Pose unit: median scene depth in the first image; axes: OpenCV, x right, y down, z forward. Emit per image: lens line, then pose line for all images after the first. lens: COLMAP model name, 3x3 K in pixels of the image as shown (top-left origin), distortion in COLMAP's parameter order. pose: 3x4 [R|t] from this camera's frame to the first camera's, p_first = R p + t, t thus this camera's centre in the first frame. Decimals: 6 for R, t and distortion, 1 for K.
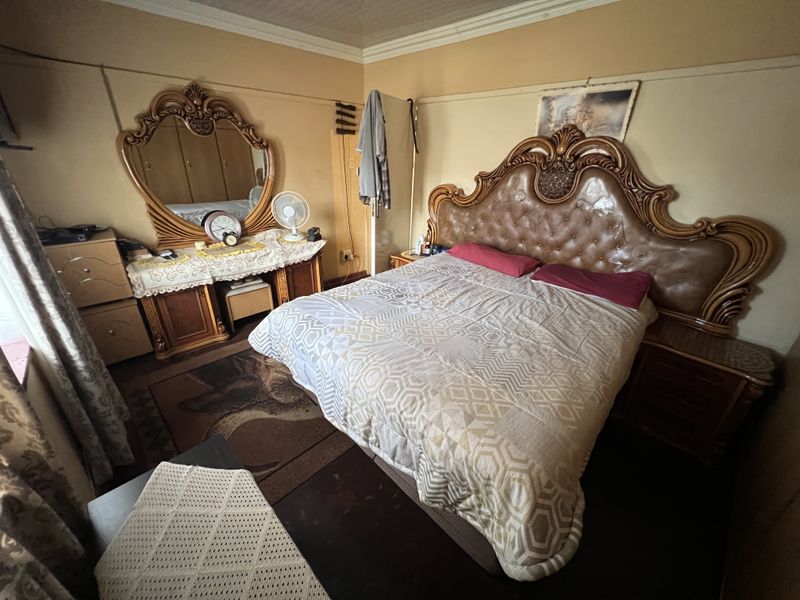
lens RADIAL K [[319.8, 0, 398.1], [0, 319.8, 296.7], [0, 0, 1]] dist [-0.000277, -0.000010]
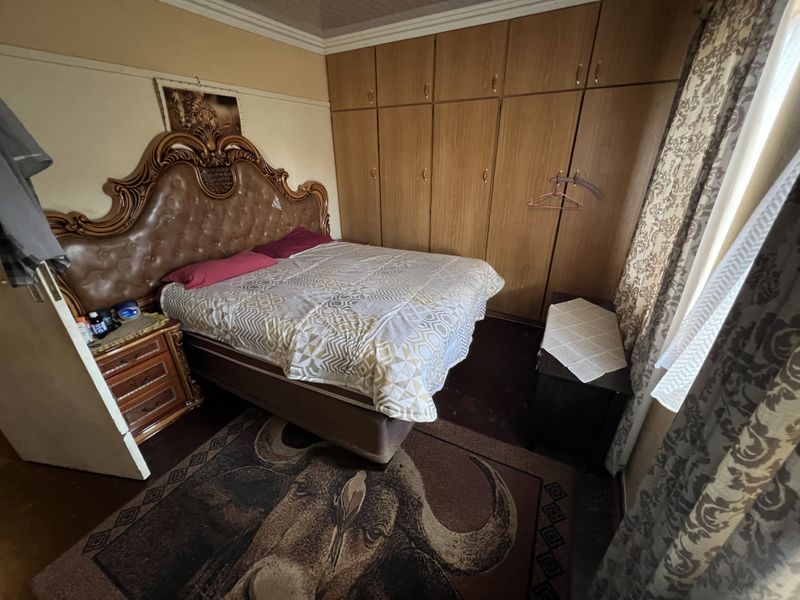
lens RADIAL K [[319.8, 0, 398.1], [0, 319.8, 296.7], [0, 0, 1]] dist [-0.000277, -0.000010]
pose [[-0.293965, -0.414468, 0.861279, -0.827081], [0.399402, 0.765385, 0.504642, -0.404307], [-0.868368, 0.492343, -0.059457, 0.858336]]
